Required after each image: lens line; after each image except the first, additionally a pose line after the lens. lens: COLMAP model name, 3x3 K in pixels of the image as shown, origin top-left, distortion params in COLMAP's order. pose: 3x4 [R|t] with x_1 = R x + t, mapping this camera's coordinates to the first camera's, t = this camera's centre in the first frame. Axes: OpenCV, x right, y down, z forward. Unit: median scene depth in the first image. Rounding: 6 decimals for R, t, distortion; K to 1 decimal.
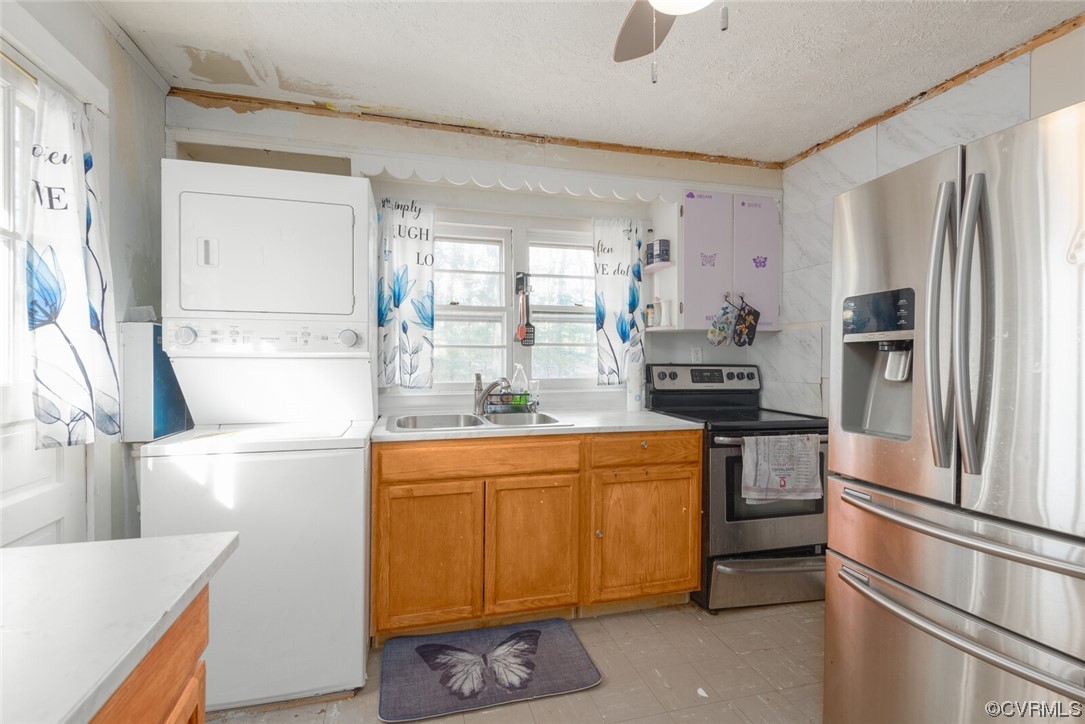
lens RADIAL K [[492.7, 0, 544.5], [0, 492.7, 356.3], [0, 0, 1]] dist [0.016559, -0.014771]
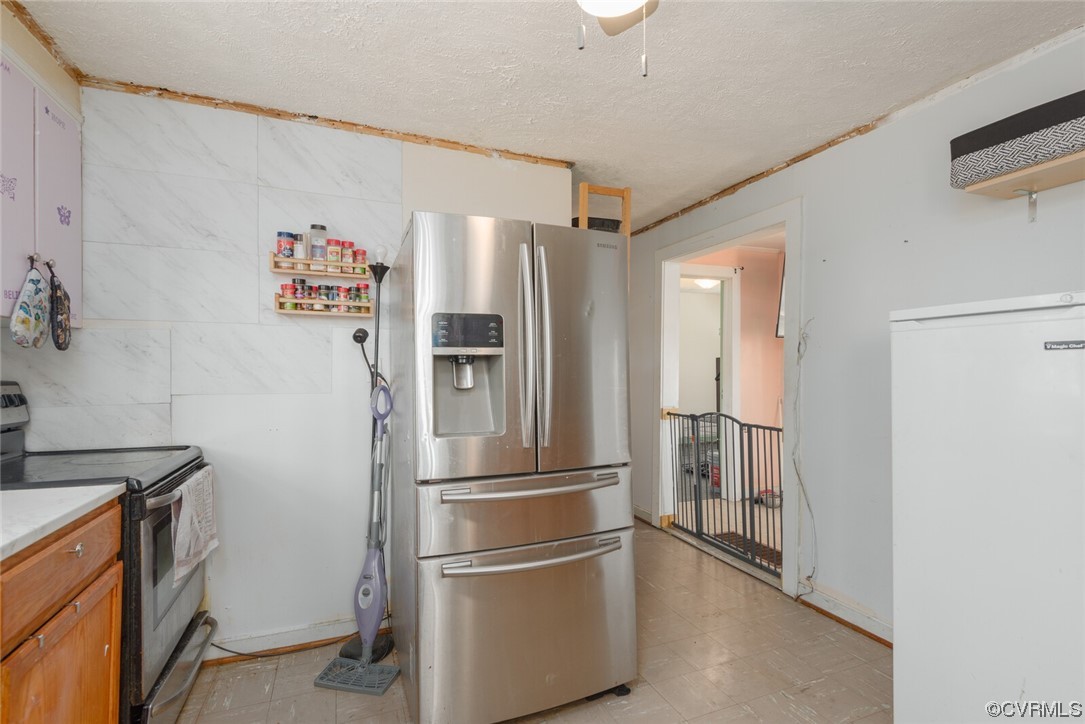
lens RADIAL K [[504.9, 0, 523.5], [0, 504.9, 374.4], [0, 0, 1]] dist [0.015890, -0.017577]
pose [[-0.100993, -0.007659, 0.994858, -0.336337], [-0.003418, 0.999967, 0.007351, 0.003754], [-0.994881, -0.002658, -0.101016, 0.636257]]
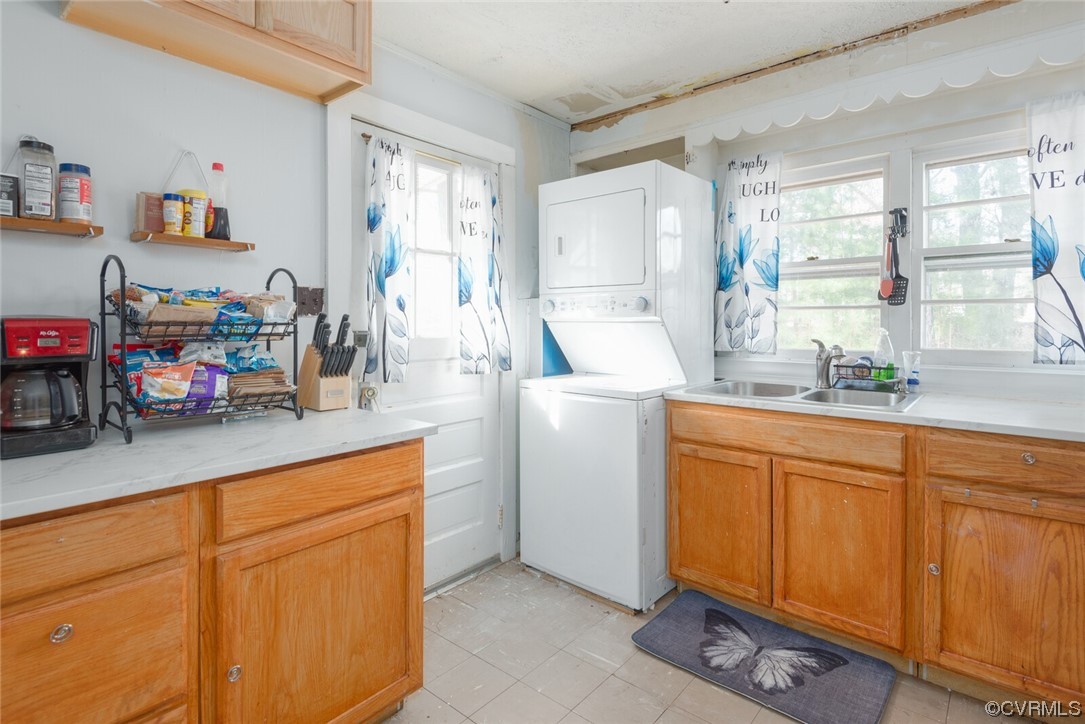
lens RADIAL K [[526.9, 0, 539.9], [0, 526.9, 320.9], [0, 0, 1]] dist [0.000897, -0.008822]
pose [[0.554446, -0.004492, -0.832207, 0.433769], [0.005788, 0.999982, -0.001541, 0.001601], [0.832199, -0.003962, 0.554462, 0.117951]]
